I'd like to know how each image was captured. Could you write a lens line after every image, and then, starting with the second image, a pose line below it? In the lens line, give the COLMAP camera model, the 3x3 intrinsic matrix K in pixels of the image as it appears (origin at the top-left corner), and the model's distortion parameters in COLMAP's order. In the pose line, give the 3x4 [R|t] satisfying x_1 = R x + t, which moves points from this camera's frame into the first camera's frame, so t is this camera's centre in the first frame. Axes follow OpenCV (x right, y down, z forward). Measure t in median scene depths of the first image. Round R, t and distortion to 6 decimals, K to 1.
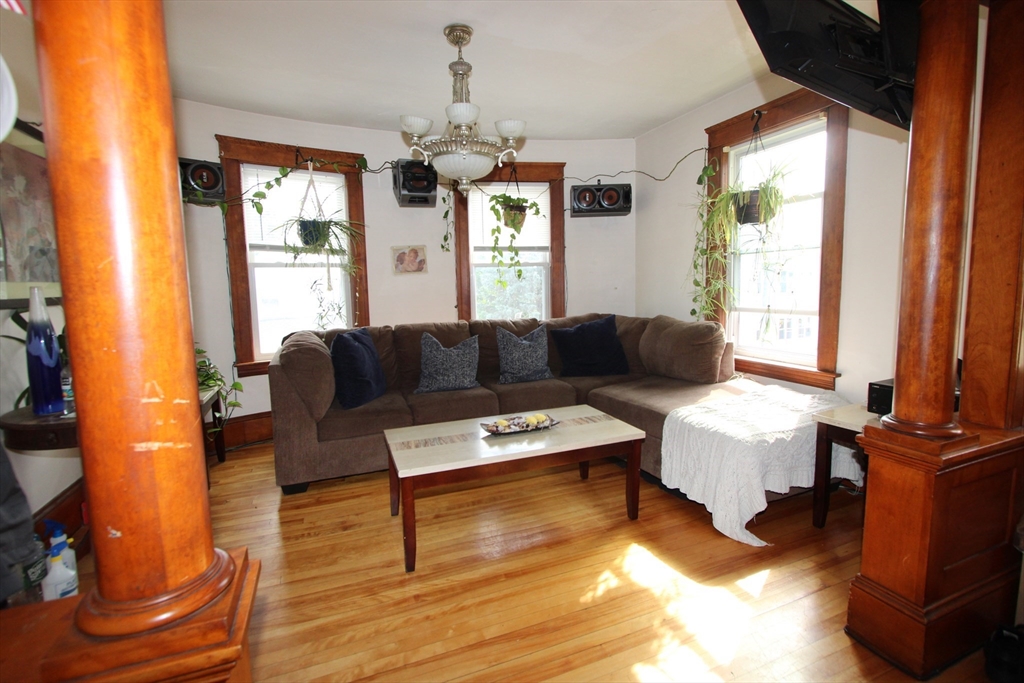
lens RADIAL K [[469.5, 0, 517.1], [0, 469.5, 327.0], [0, 0, 1]] dist [-0.009081, -0.000166]
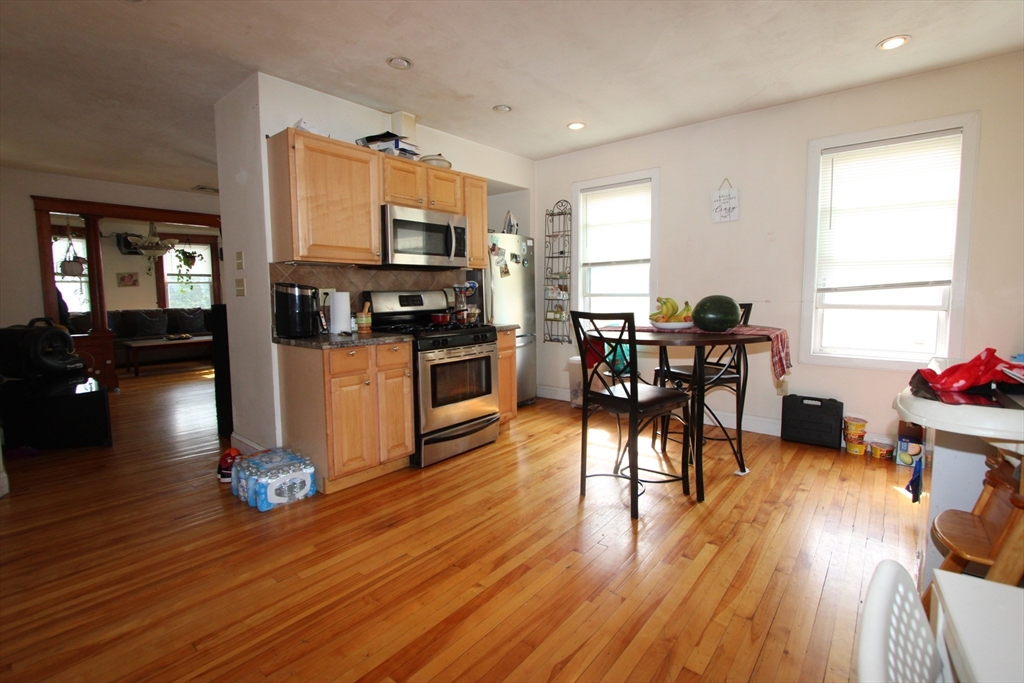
lens RADIAL K [[469.5, 0, 517.4], [0, 469.5, 334.5], [0, 0, 1]] dist [-0.009081, -0.000166]
pose [[0.878820, -0.030997, 0.476146, 0.290959], [0.034303, 0.999410, 0.001750, 0.152845], [-0.475919, 0.014796, 0.879365, -1.612863]]
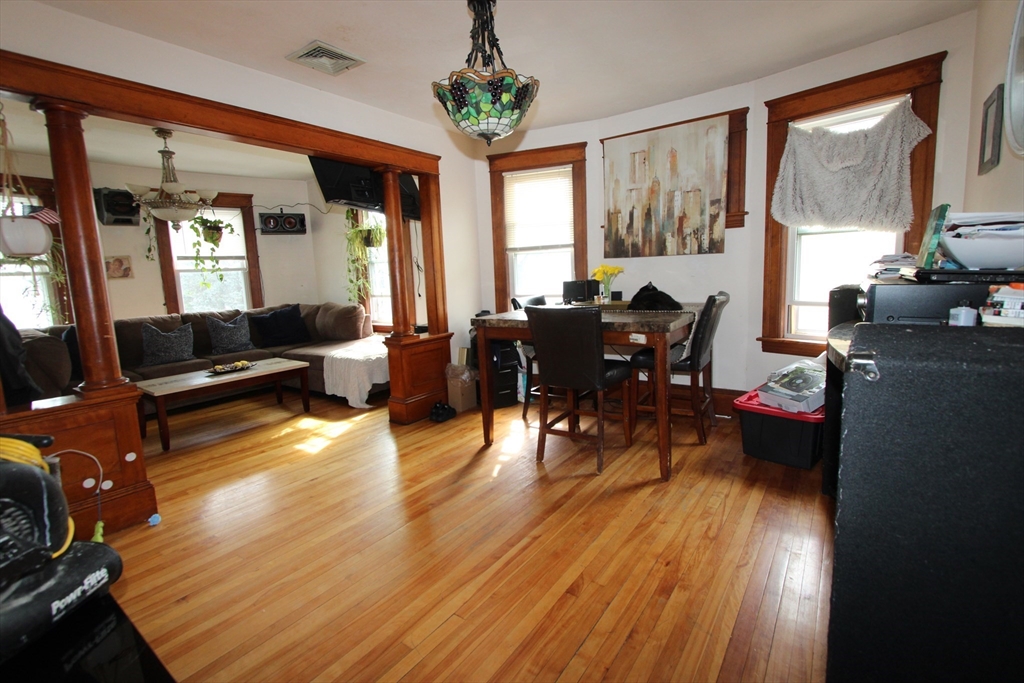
lens RADIAL K [[469.5, 0, 515.0], [0, 469.5, 336.5], [0, 0, 1]] dist [-0.009081, -0.000166]
pose [[0.846396, -0.087092, 0.525385, -0.001705], [0.071050, 0.996185, 0.050674, 0.047523], [-0.527793, -0.005562, 0.849355, -0.585544]]
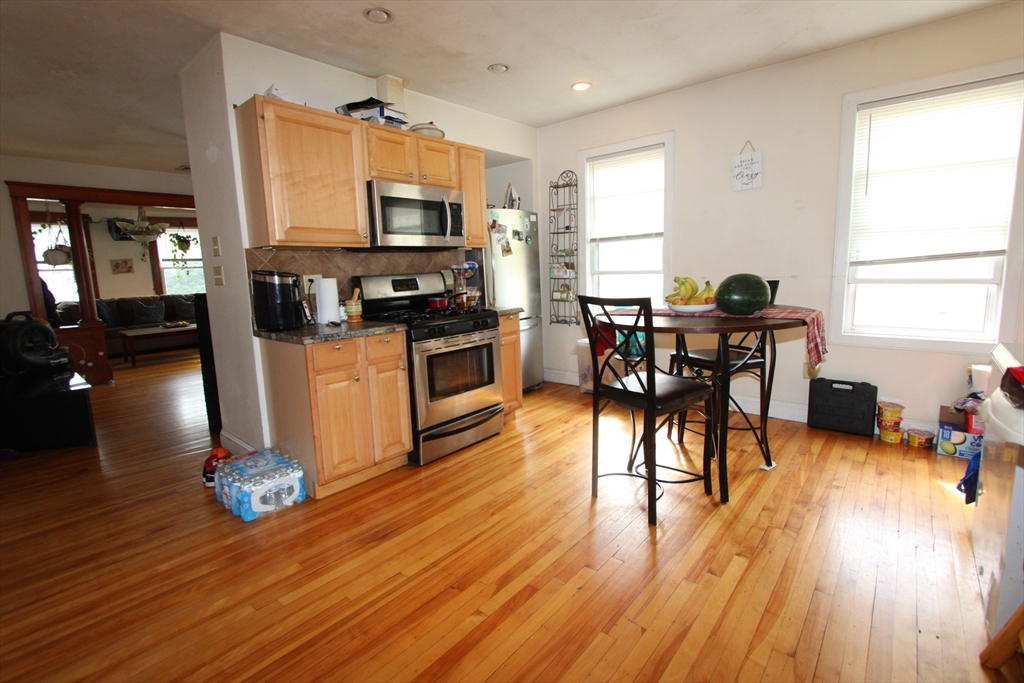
lens RADIAL K [[469.5, 0, 517.8], [0, 469.5, 335.4], [0, 0, 1]] dist [-0.009081, -0.000166]
pose [[0.885164, -0.075471, 0.459118, 0.330480], [0.056377, 0.996884, 0.055176, 0.136826], [-0.461851, -0.022956, 0.886660, -1.557272]]
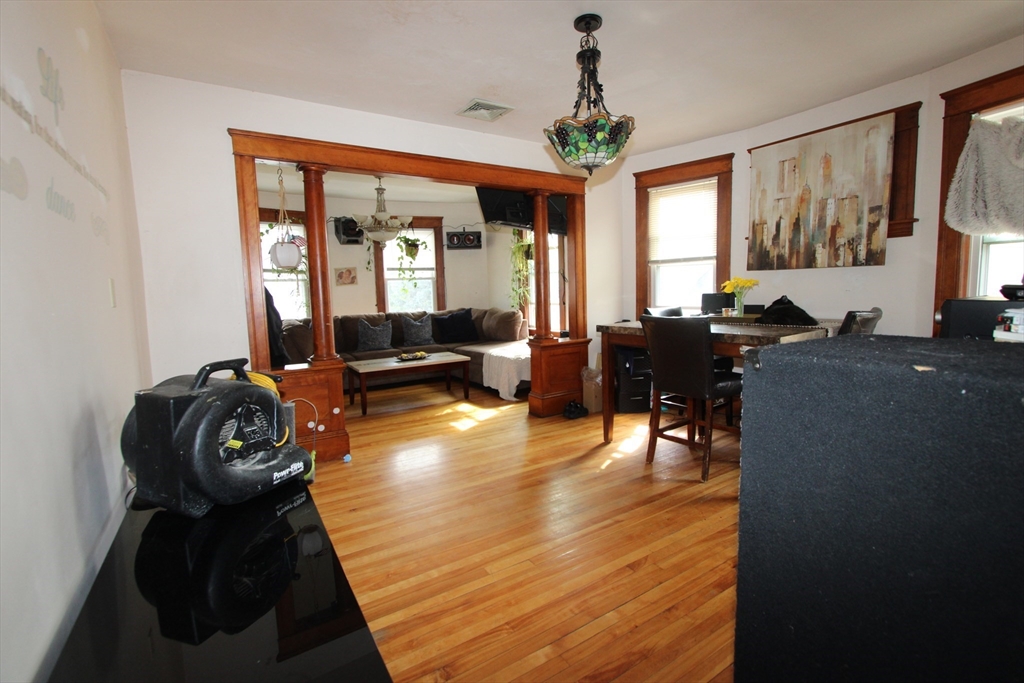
lens RADIAL K [[469.5, 0, 515.4], [0, 469.5, 337.4], [0, 0, 1]] dist [-0.009081, -0.000166]
pose [[0.983498, -0.024369, 0.179270, 0.050200], [0.022596, 0.999674, 0.011928, 0.061744], [-0.179503, -0.007680, 0.983728, -0.704036]]
